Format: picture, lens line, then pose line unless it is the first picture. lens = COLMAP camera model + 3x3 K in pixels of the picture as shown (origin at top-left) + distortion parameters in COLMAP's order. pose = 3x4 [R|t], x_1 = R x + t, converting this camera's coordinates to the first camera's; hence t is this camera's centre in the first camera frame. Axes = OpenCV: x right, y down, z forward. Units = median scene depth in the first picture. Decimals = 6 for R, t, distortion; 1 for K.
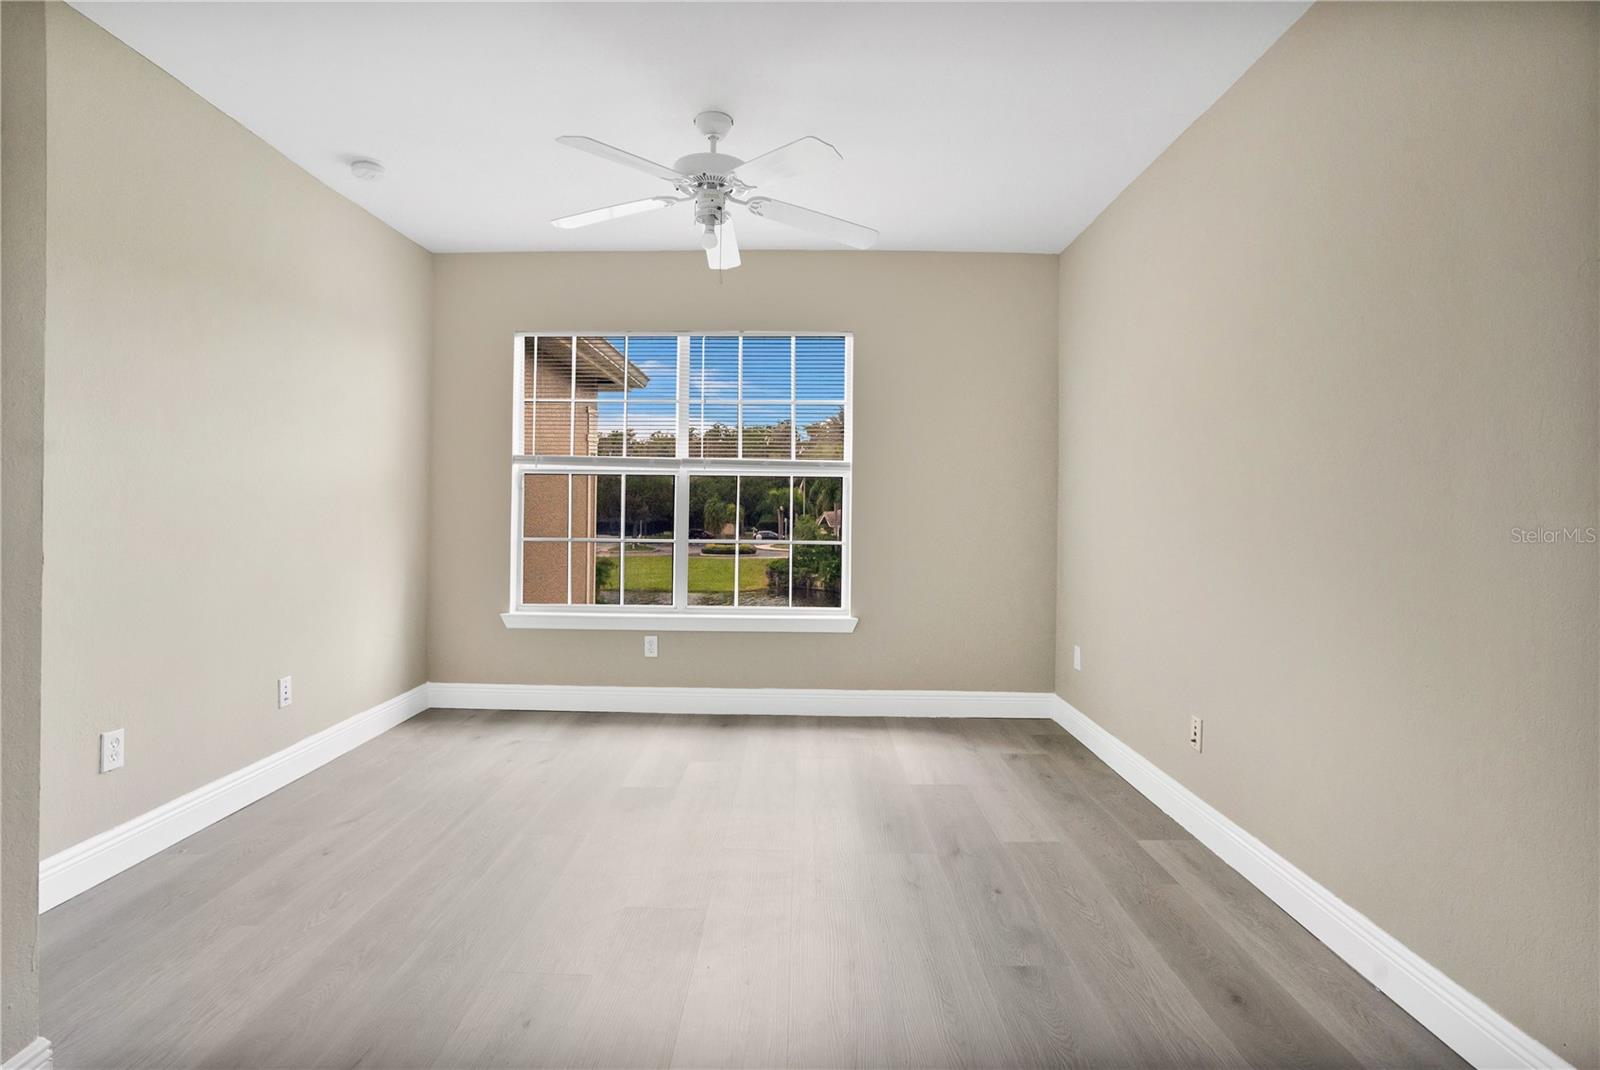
lens RADIAL K [[760.2, 0, 769.6], [0, 760.2, 505.0], [0, 0, 1]] dist [-0.052782, 0.012362]
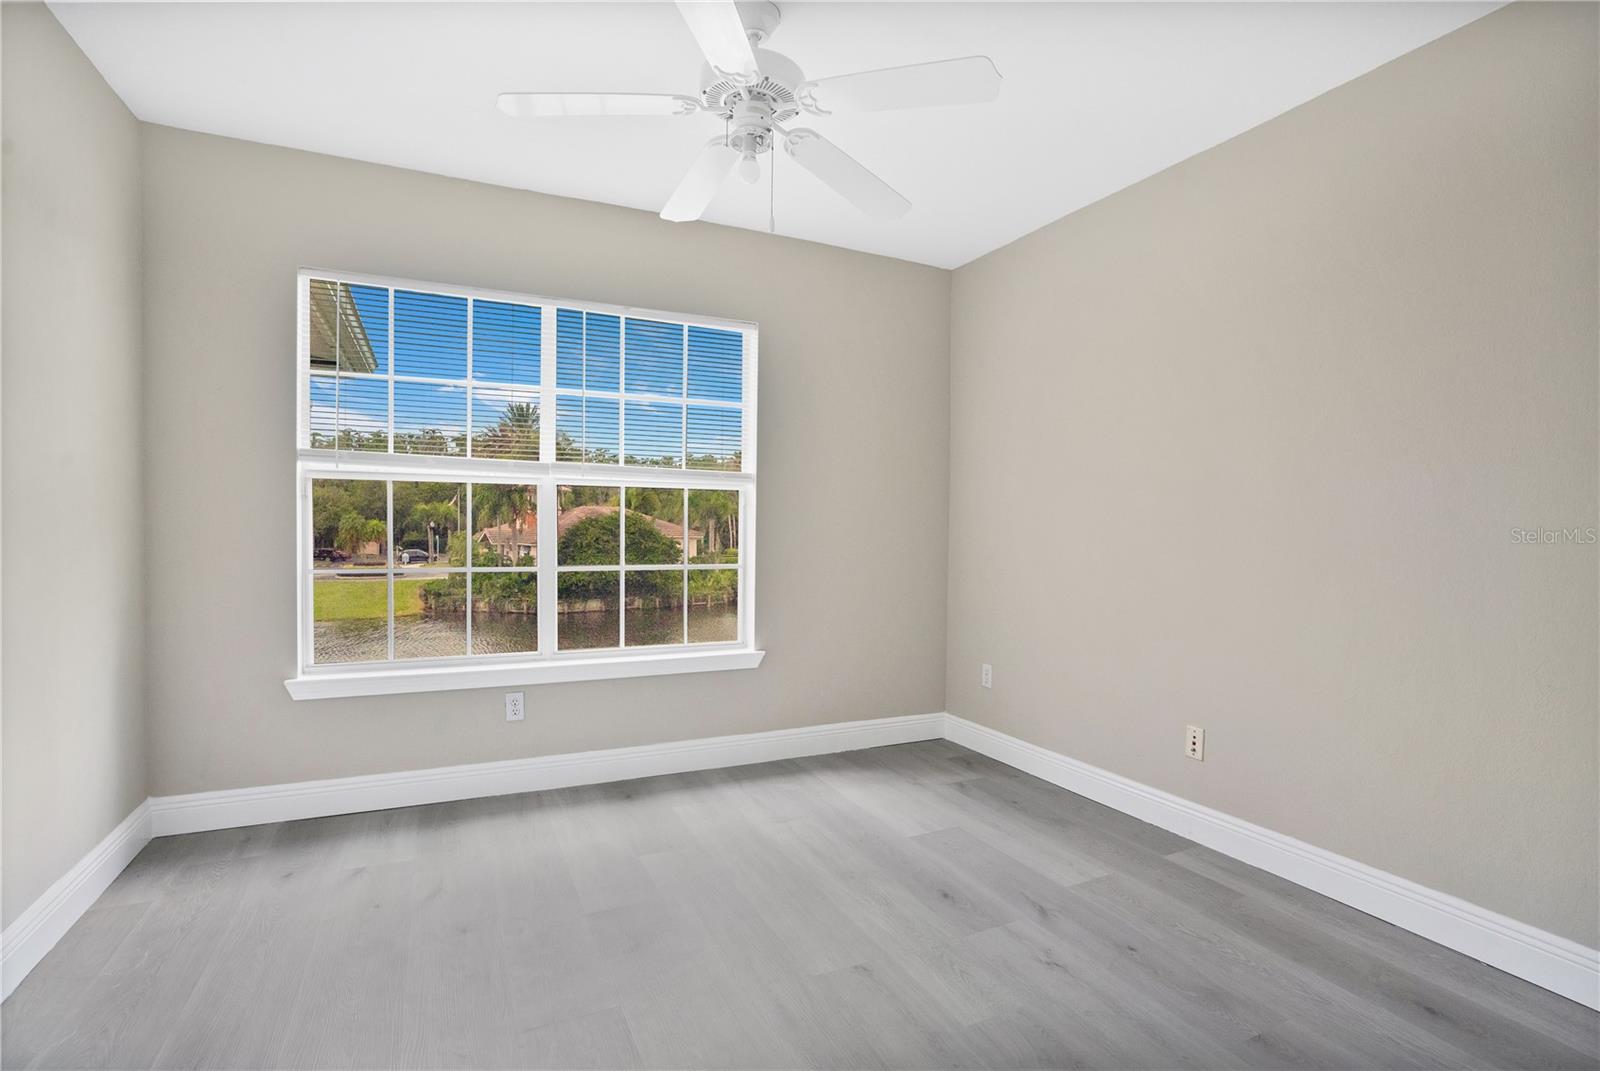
lens RADIAL K [[760.5, 0, 821.8], [0, 760.5, 527.3], [0, 0, 1]] dist [-0.068864, 0.027123]
pose [[0.893485, -0.001091, 0.449091, -0.219812], [-0.002118, 0.999976, 0.006645, -0.000119], [-0.449087, -0.006889, 0.893461, 0.186997]]
